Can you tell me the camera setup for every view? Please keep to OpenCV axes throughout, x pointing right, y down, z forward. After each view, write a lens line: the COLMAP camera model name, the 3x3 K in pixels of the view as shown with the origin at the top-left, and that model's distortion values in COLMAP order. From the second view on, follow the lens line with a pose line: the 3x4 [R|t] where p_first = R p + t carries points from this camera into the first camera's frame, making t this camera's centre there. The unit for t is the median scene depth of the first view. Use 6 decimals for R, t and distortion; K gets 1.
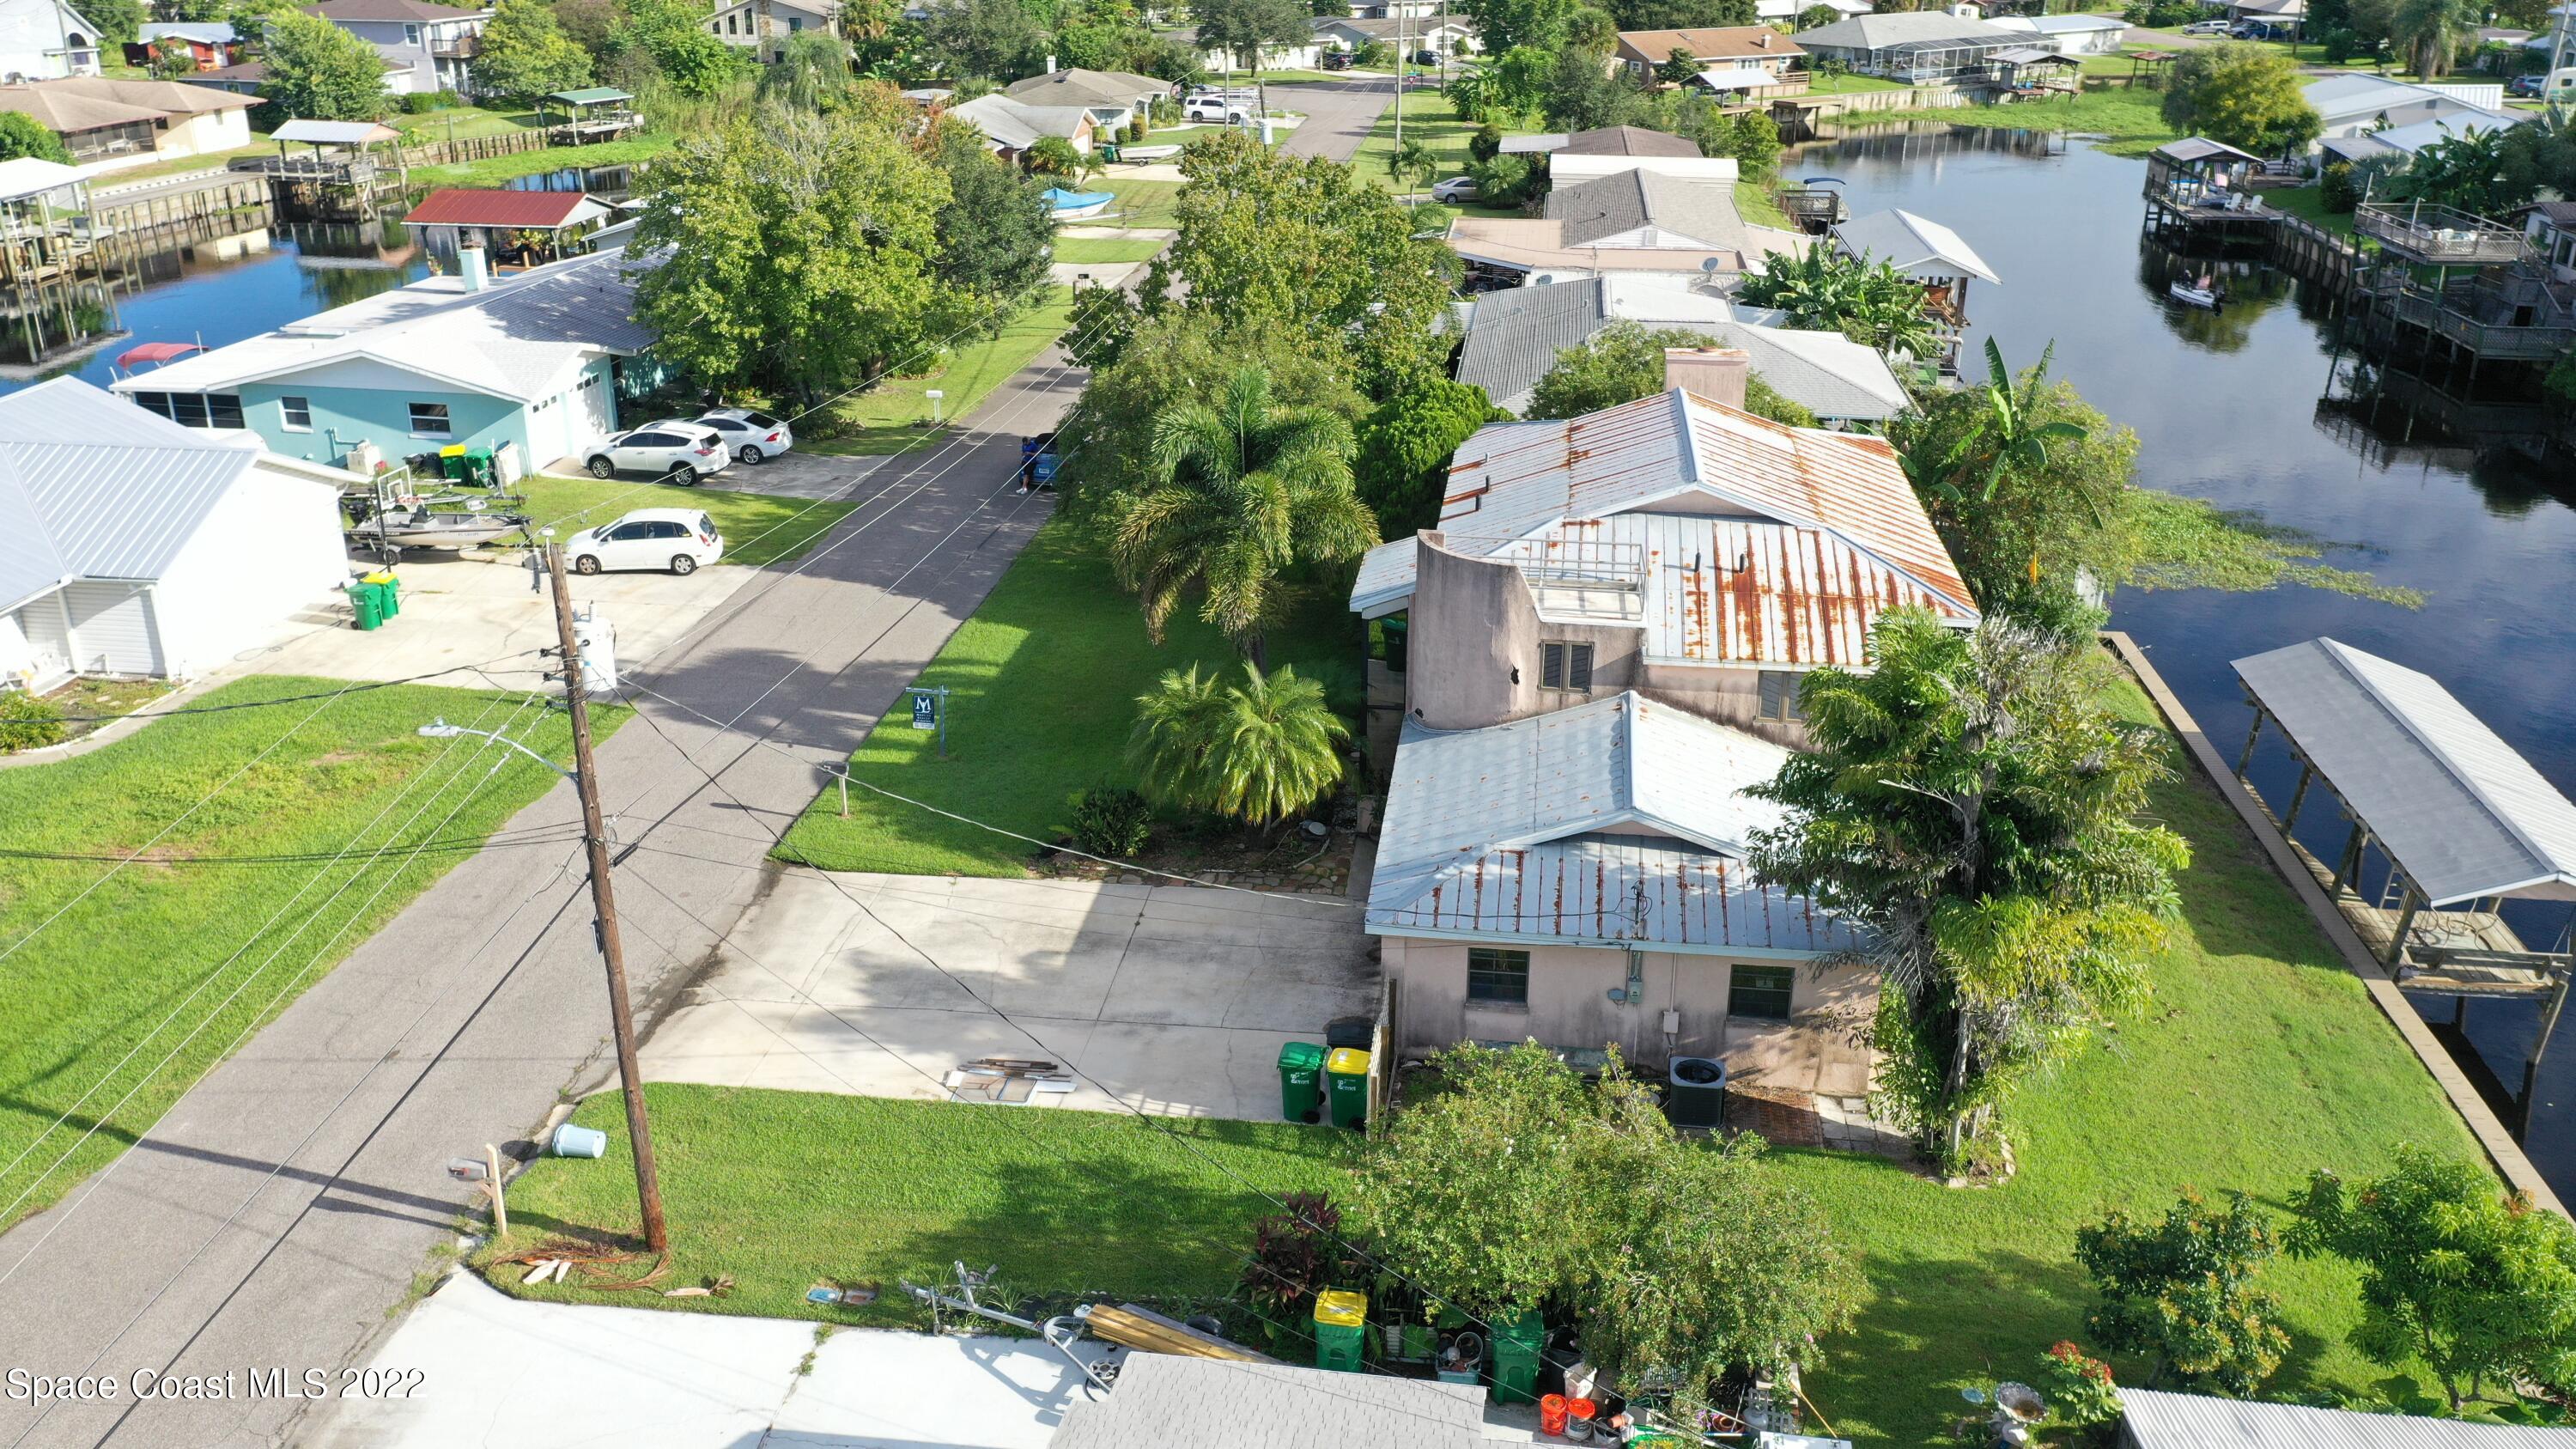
lens RADIAL K [[2056.2, 0, 1295.5], [0, 2056.2, 733.7], [0, 0, 1]] dist [0.015276, 0.006437]
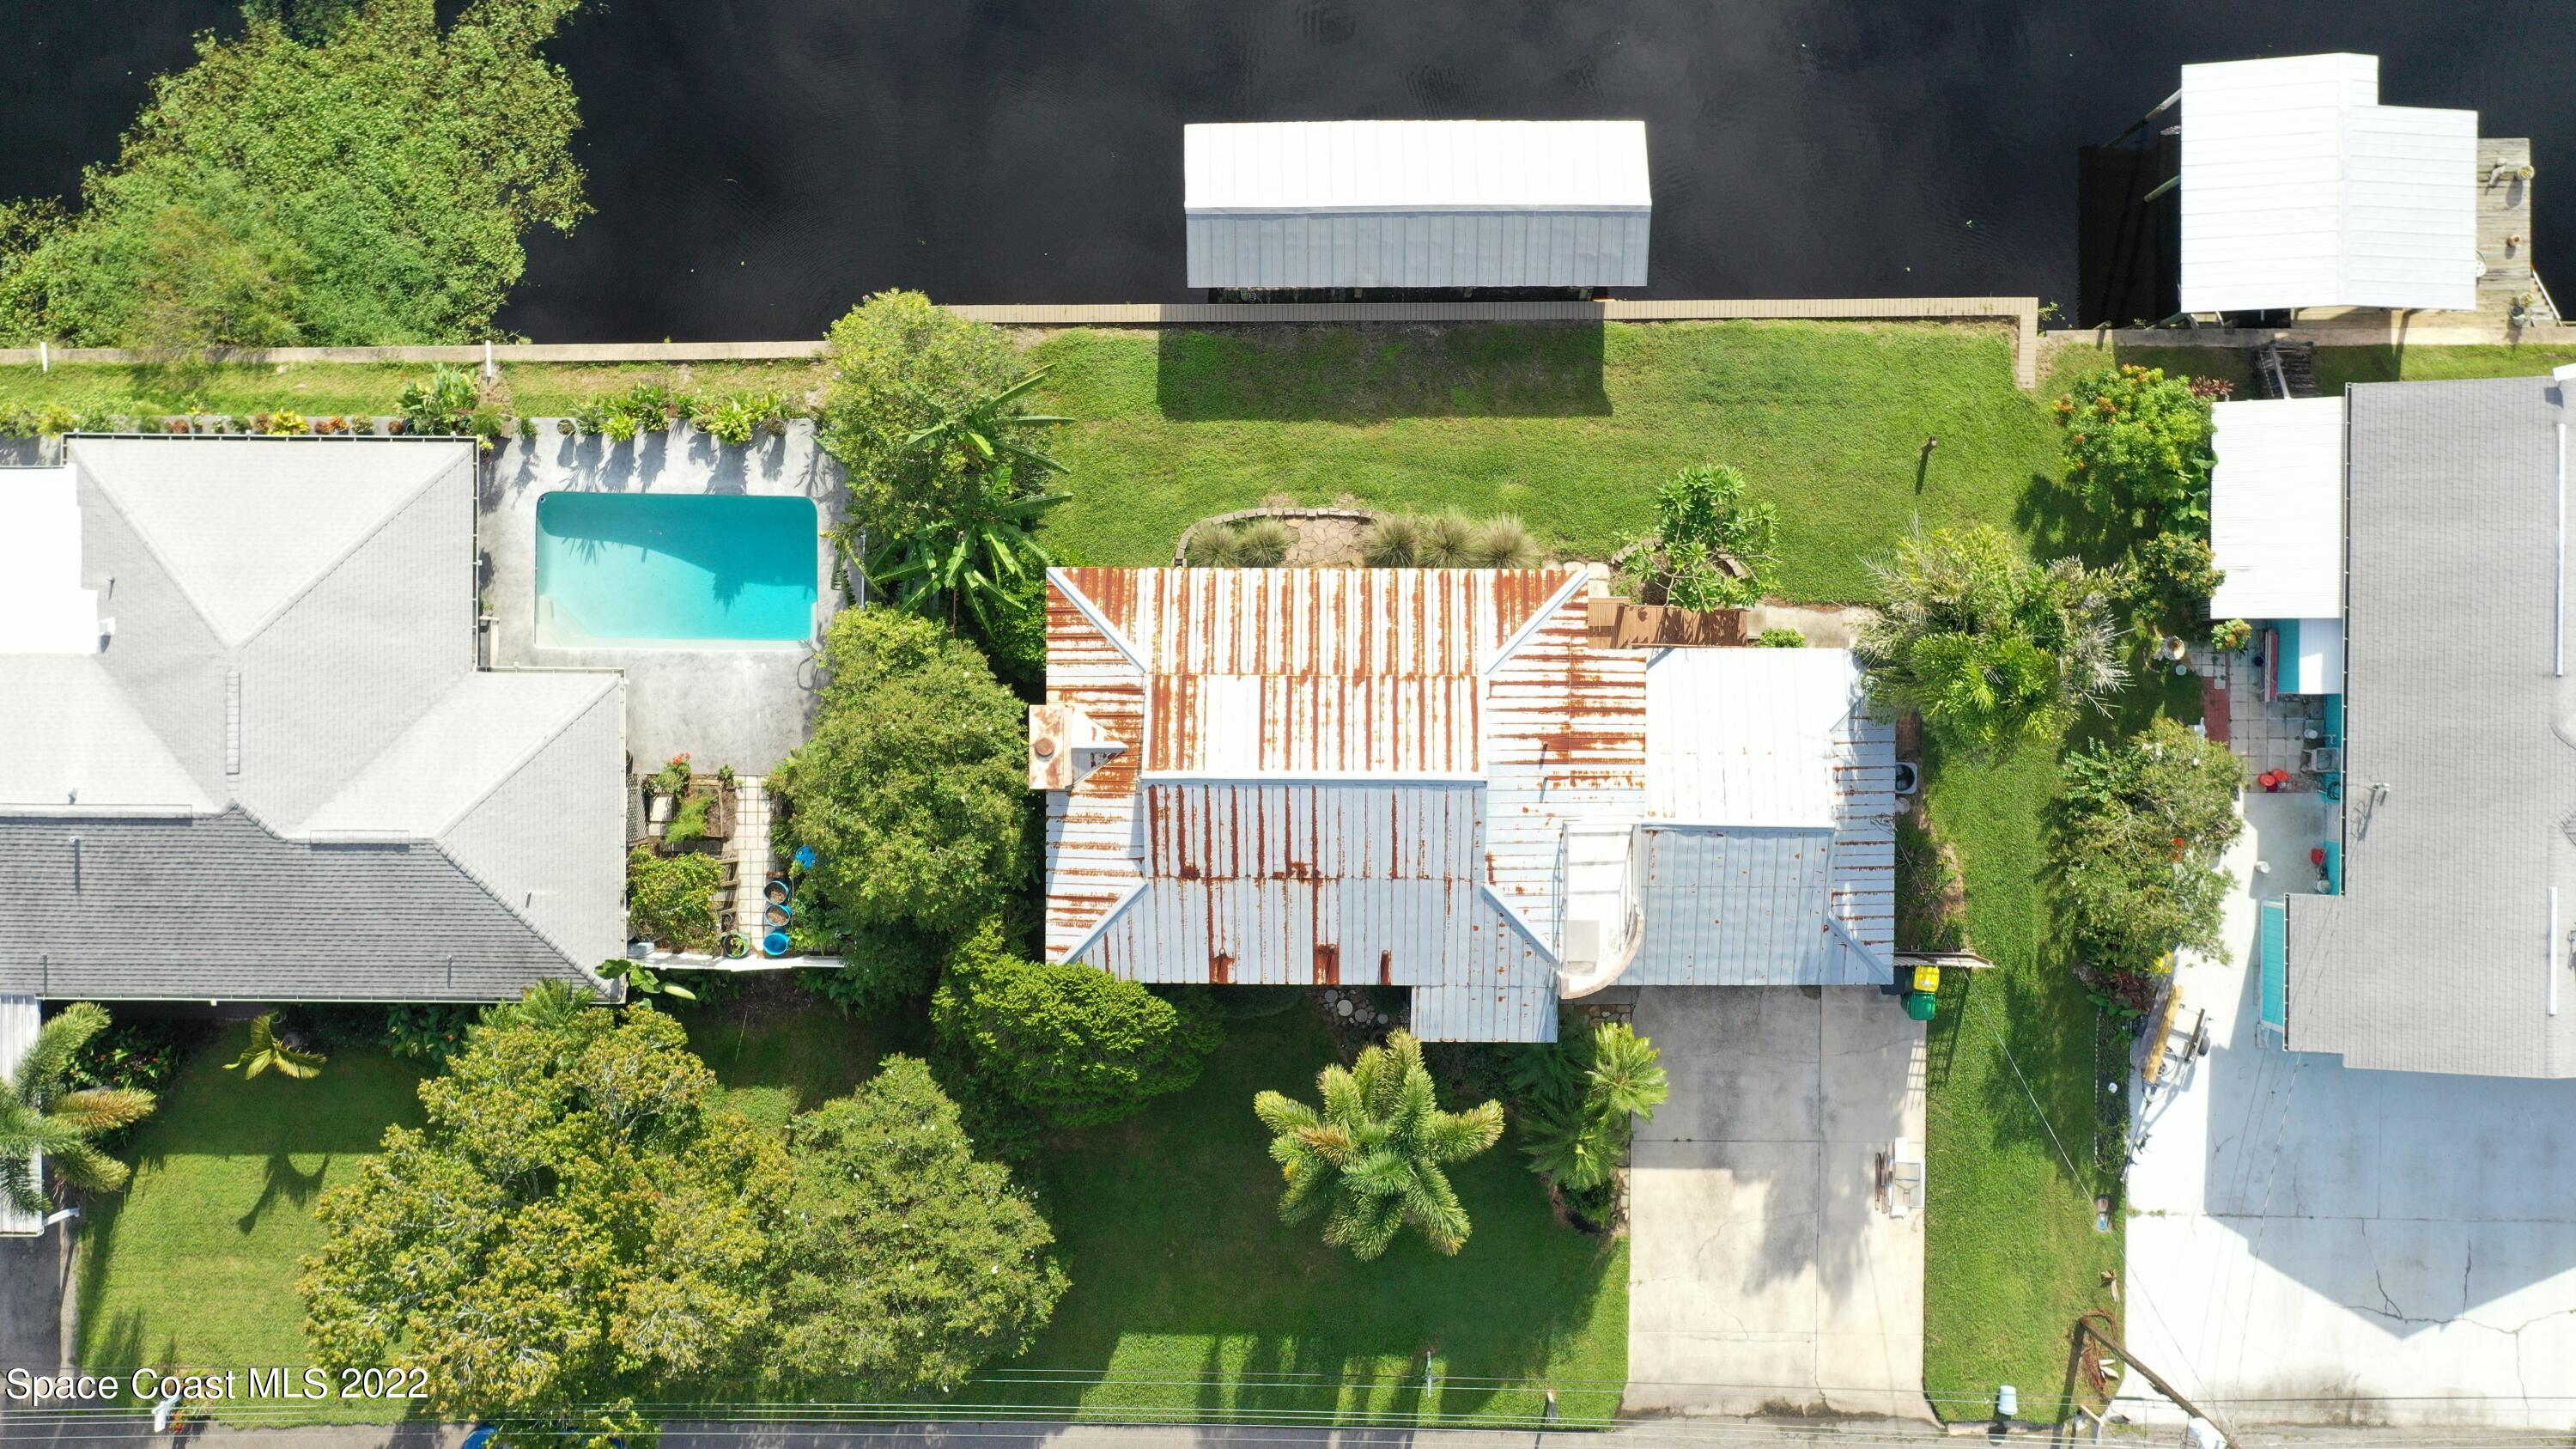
lens RADIAL K [[2056.2, 0, 1288.9], [0, 2056.2, 715.6], [0, 0, 1]] dist [0.015276, 0.006437]
pose [[-0.124342, -0.992228, -0.004830, 0.241502], [0.398399, -0.054383, 0.915599, -1.224724], [-0.908745, 0.111923, 0.402064, 0.580139]]
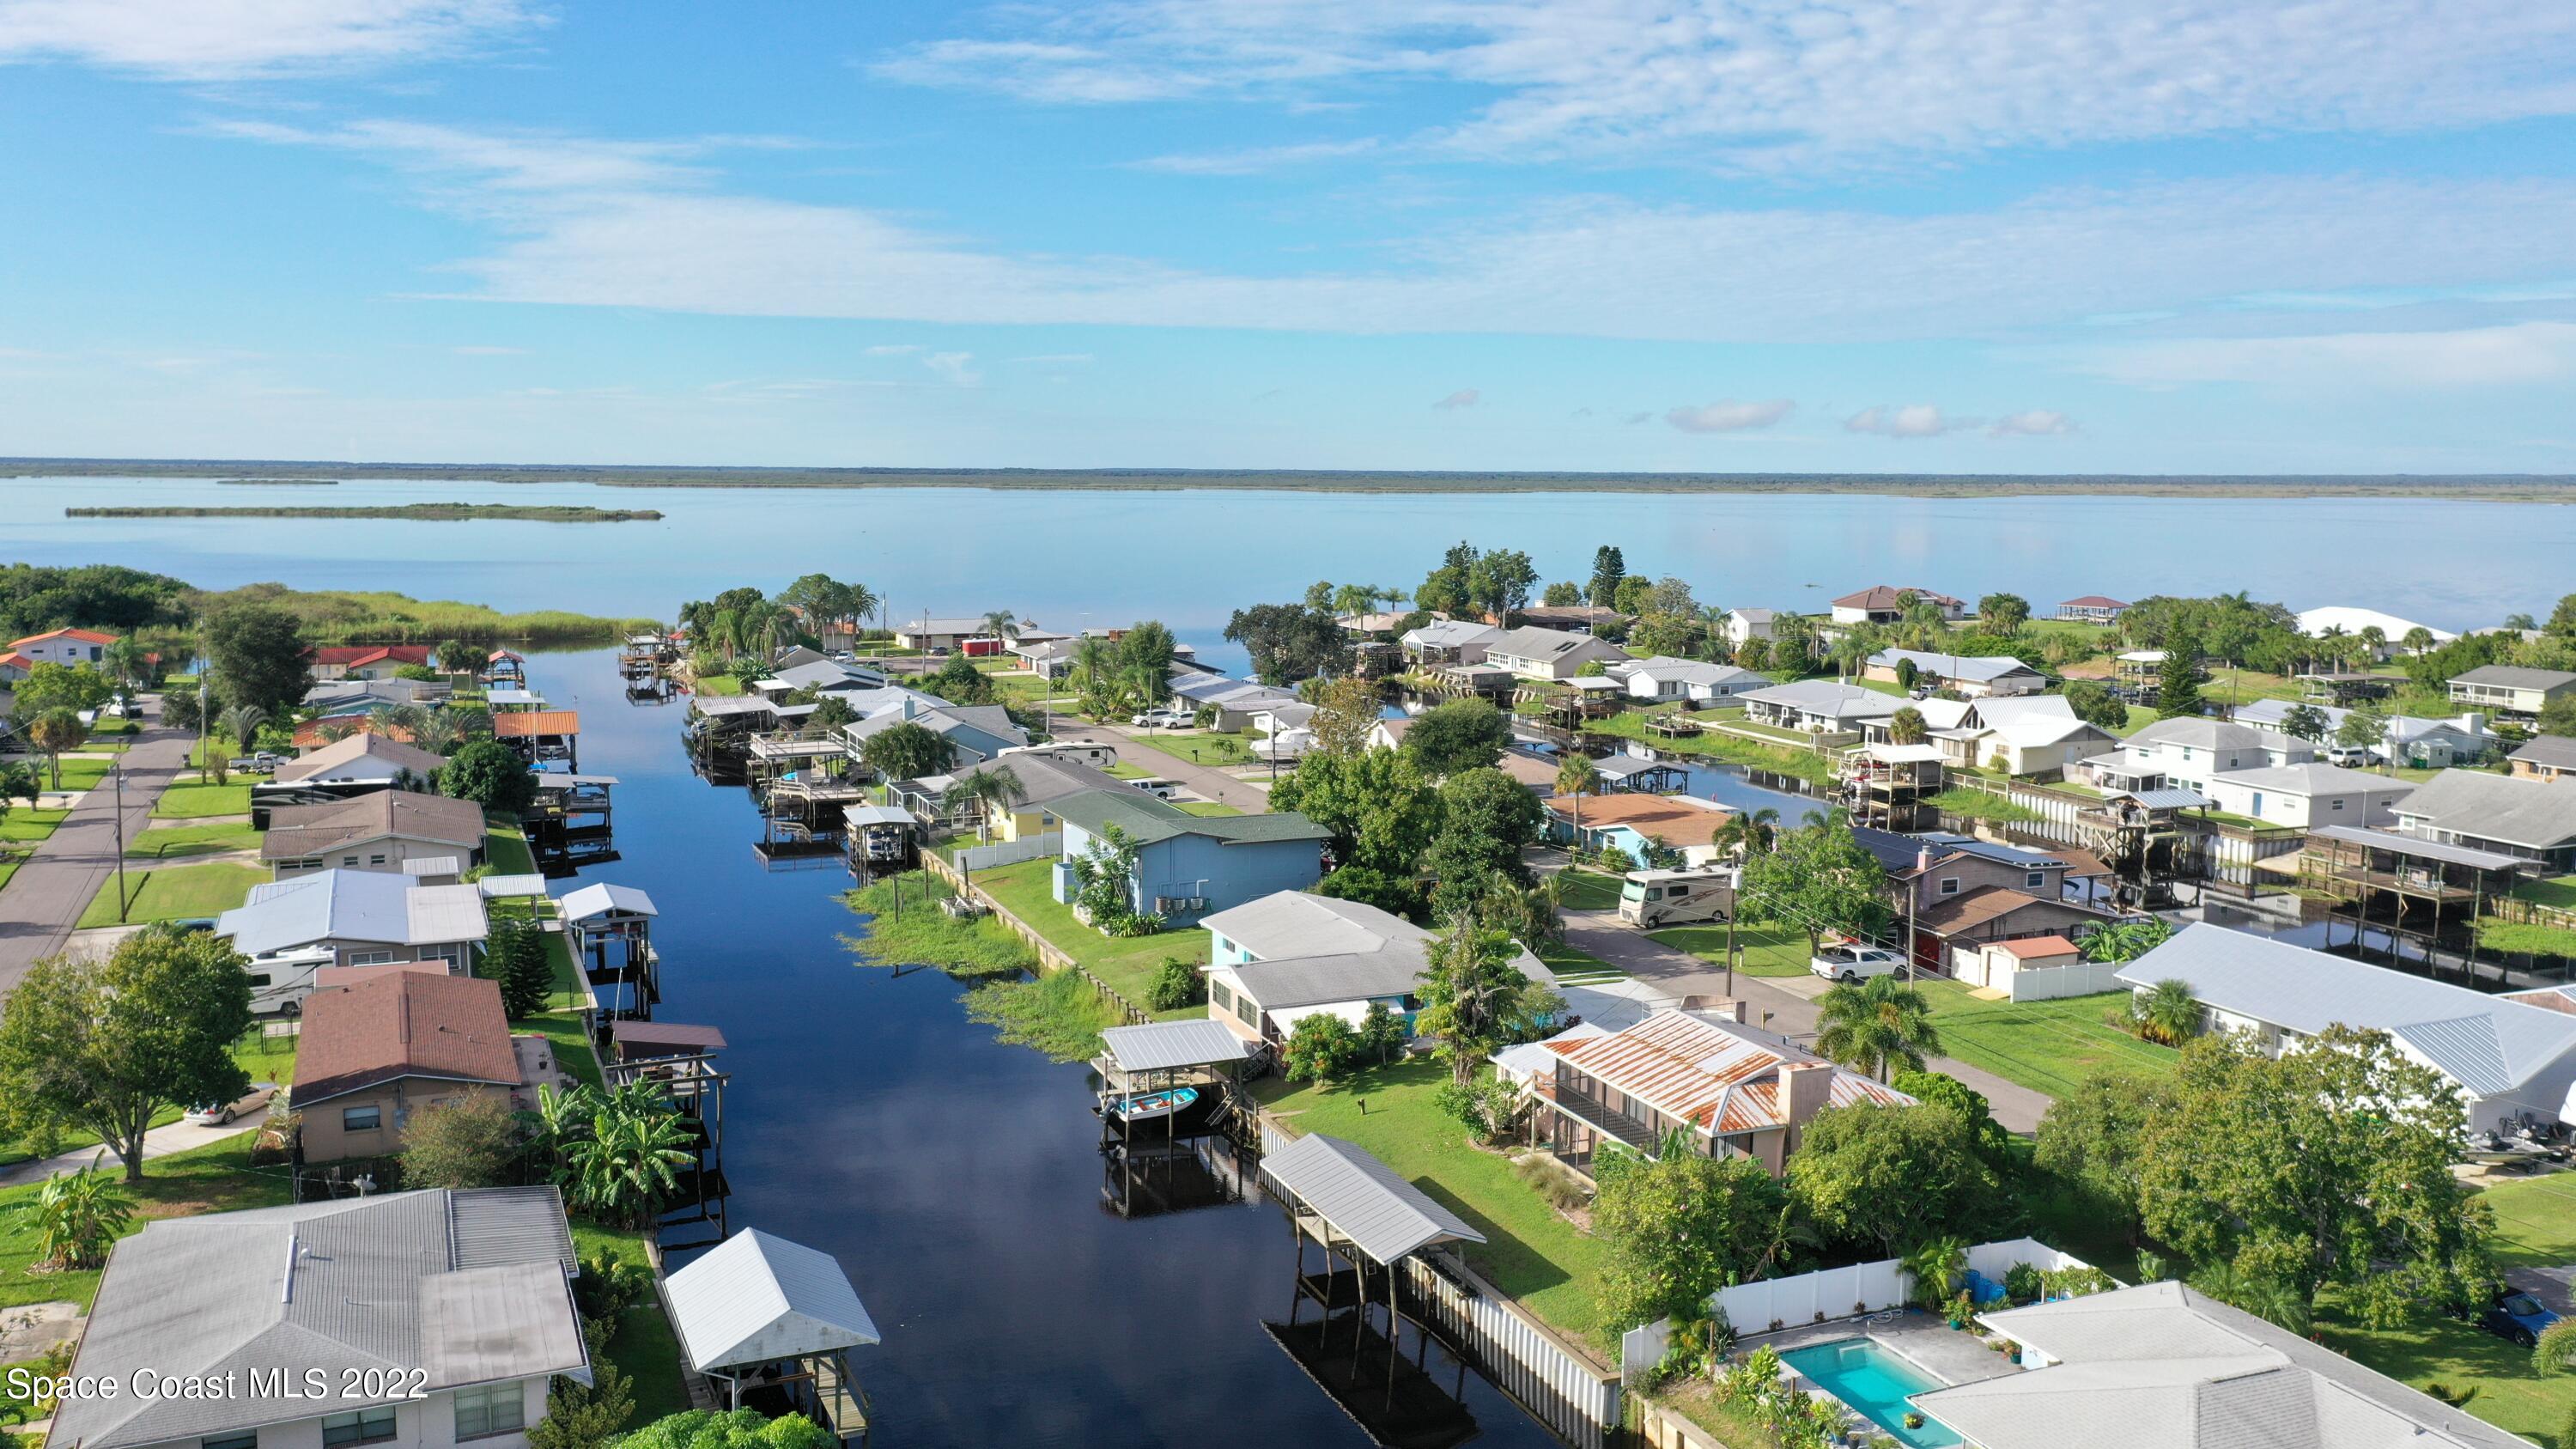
lens RADIAL K [[2056.2, 0, 1293.9], [0, 2056.2, 723.4], [0, 0, 1]] dist [0.015276, 0.006437]
pose [[-0.863518, 0.051141, -0.501718, 1.575107], [-0.199313, 0.879248, 0.432664, -1.220502], [0.463261, 0.473612, -0.749053, 2.224429]]
